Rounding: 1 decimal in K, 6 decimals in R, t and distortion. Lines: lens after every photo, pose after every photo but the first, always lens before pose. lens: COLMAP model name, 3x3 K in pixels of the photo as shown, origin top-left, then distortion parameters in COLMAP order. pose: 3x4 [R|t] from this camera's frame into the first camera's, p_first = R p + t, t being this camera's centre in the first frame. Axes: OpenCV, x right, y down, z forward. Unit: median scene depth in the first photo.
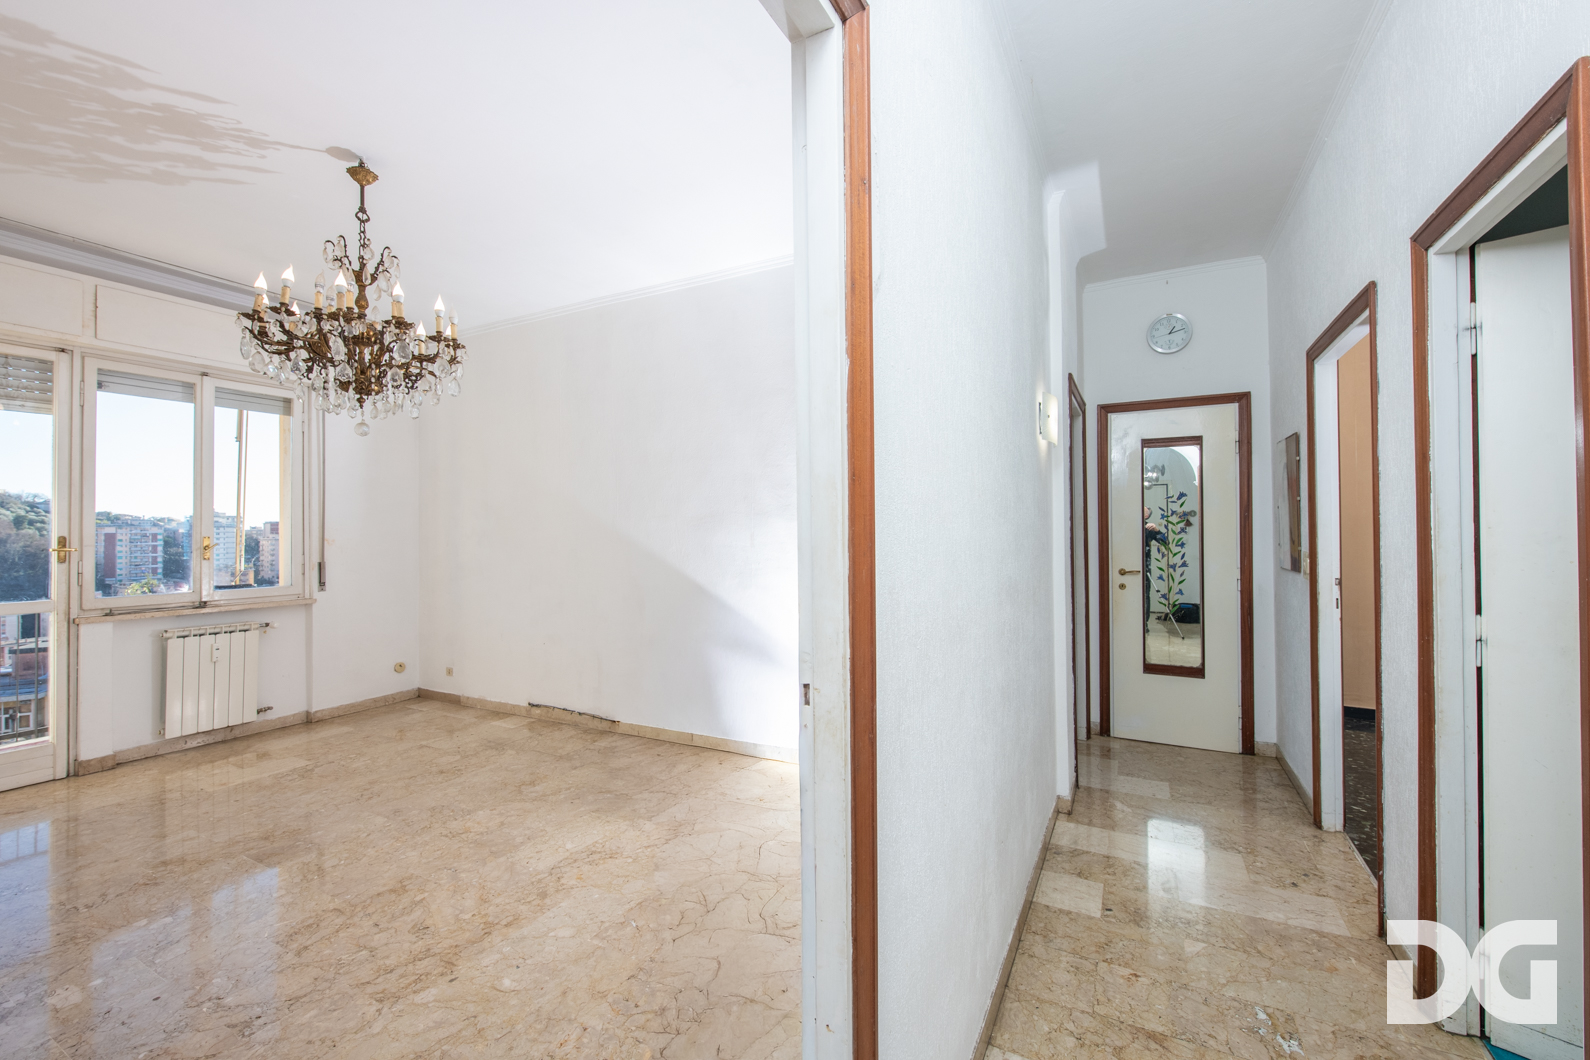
lens RADIAL K [[657.7, 0, 799.6], [0, 657.7, 518.2], [0, 0, 1]] dist [0.001439, -0.002174]
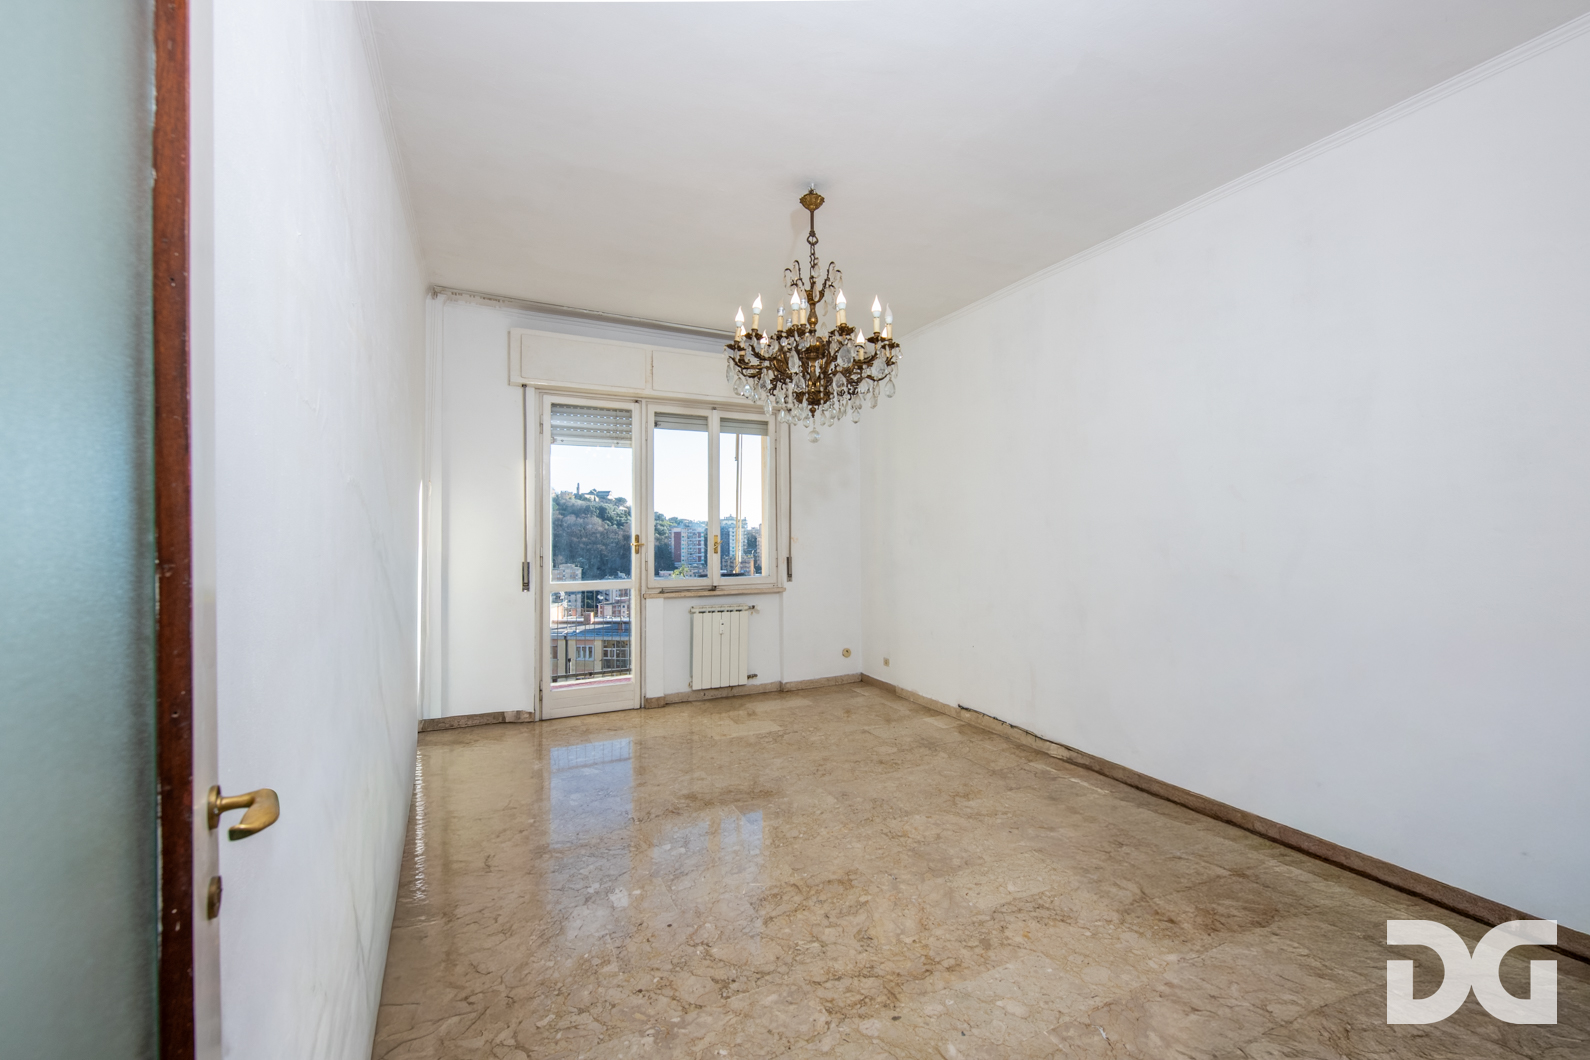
lens RADIAL K [[633.3, 0, 791.4], [0, 633.3, 530.1], [0, 0, 1]] dist [-0.001021, -0.000703]
pose [[0.805817, 0.000965, -0.592163, -0.071864], [0.009668, 0.999844, 0.014785, 0.002269], [0.592085, -0.017639, 0.805682, 0.125565]]
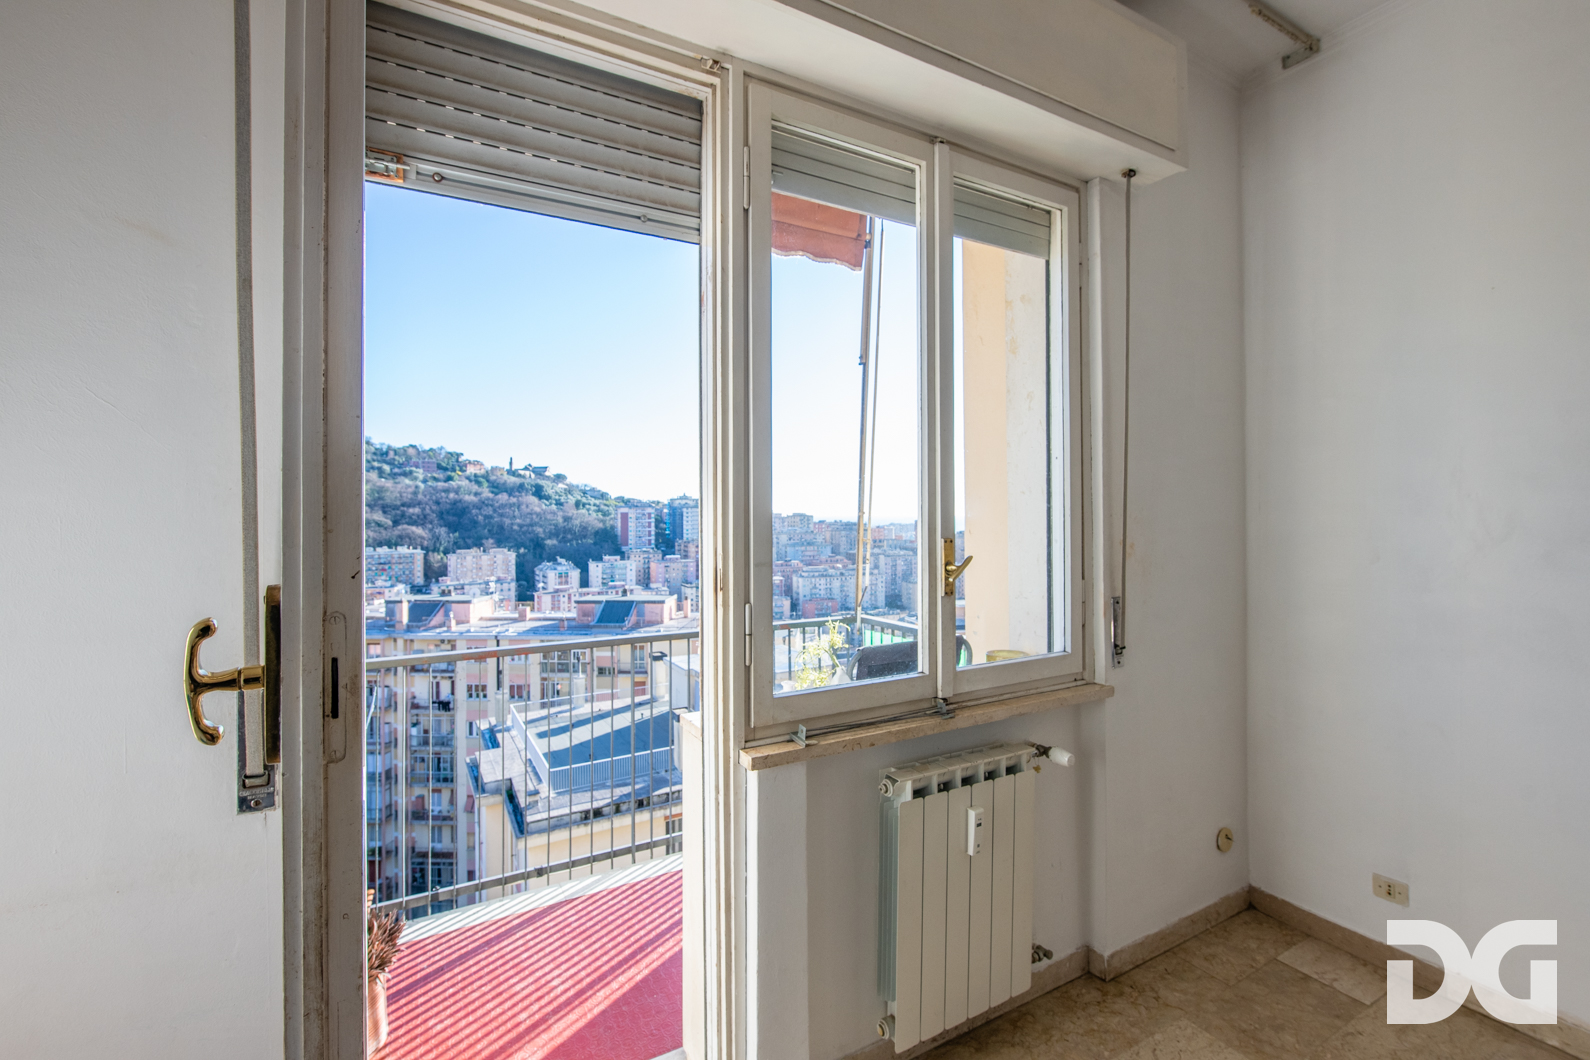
lens RADIAL K [[657.7, 0, 791.4], [0, 657.7, 520.4], [0, 0, 1]] dist [0.001439, -0.002174]
pose [[0.849283, 0.010211, -0.527838, -0.974783], [0.007129, 0.999500, 0.030807, 0.003048], [0.527889, -0.029927, 0.848786, 0.765405]]
